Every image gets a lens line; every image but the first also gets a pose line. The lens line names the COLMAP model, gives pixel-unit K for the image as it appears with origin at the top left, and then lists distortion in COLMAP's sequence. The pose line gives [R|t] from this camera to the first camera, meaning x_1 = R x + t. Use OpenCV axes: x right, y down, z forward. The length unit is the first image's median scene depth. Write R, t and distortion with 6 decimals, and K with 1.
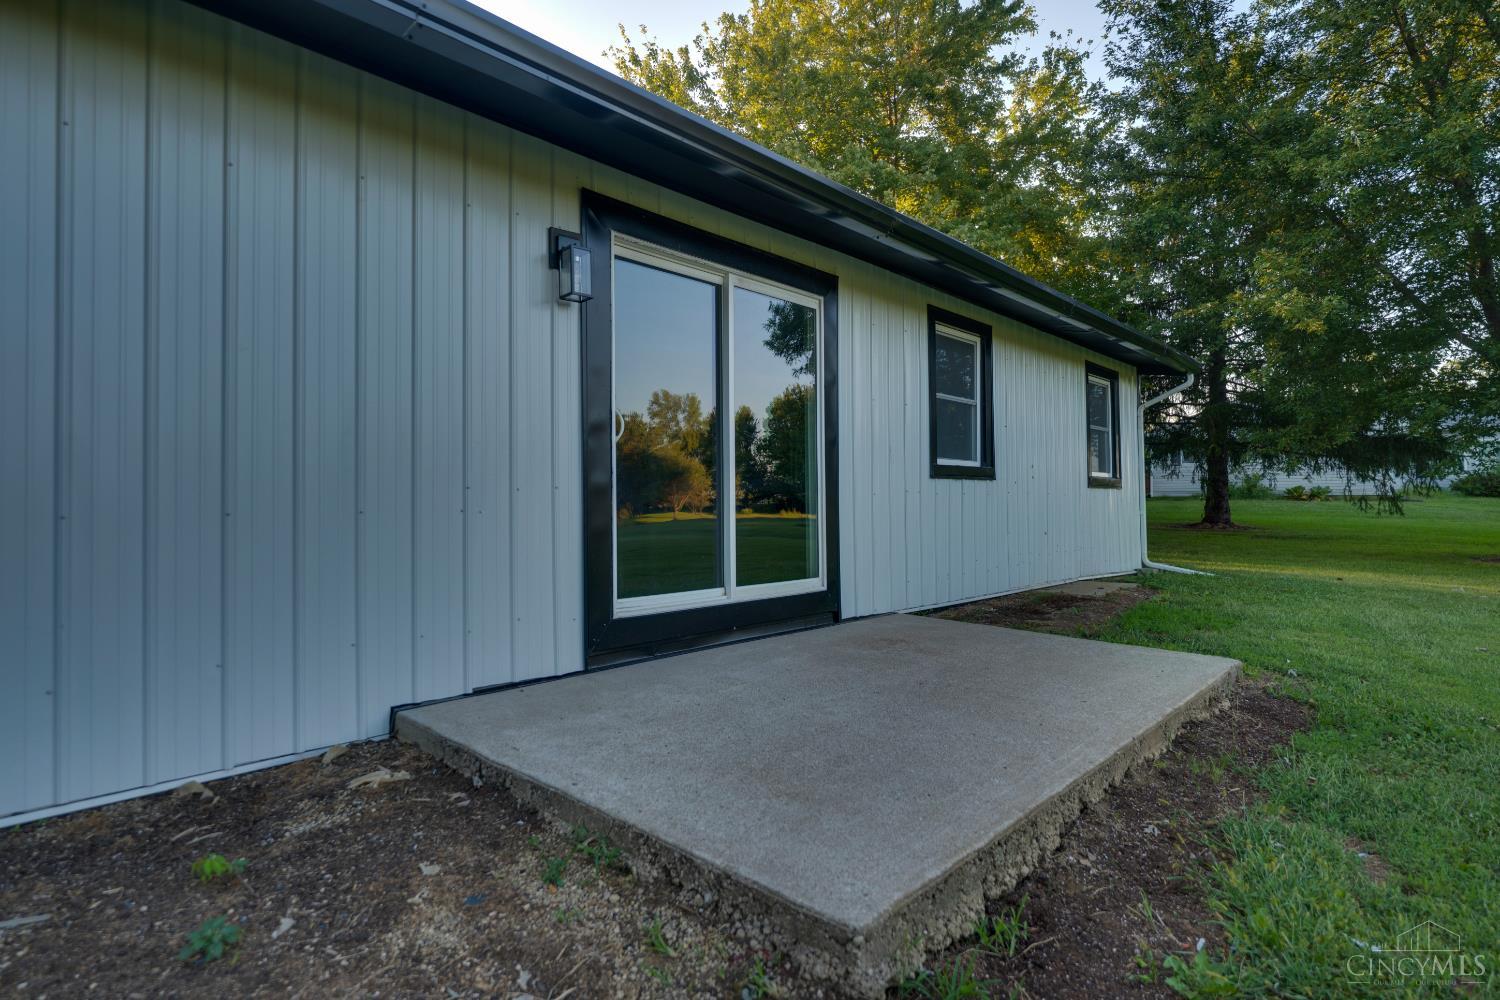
lens RADIAL K [[785.0, 0, 750.0], [0, 785.0, 500.0], [0, 0, 1]] dist [0.000285, -0.000396]
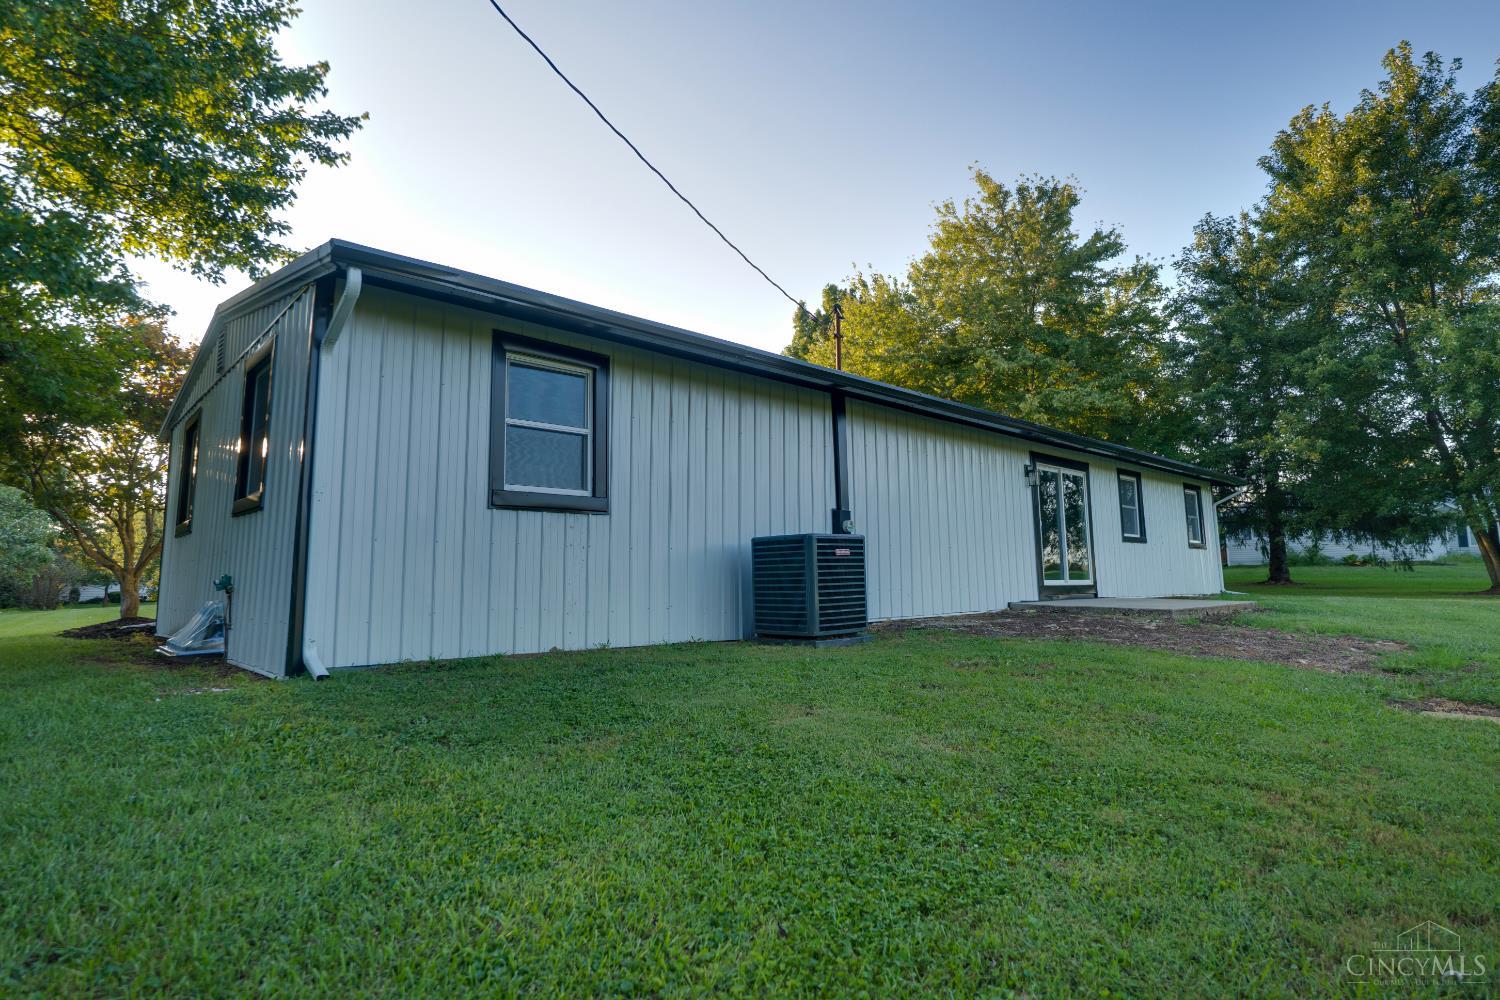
lens RADIAL K [[785.0, 0, 750.0], [0, 785.0, 500.0], [0, 0, 1]] dist [0.000285, -0.000396]
pose [[0.997145, -0.015951, -0.073802, -0.258901], [0.008263, 0.994614, -0.103323, 0.029494], [0.075052, 0.102418, 0.991906, -0.520258]]
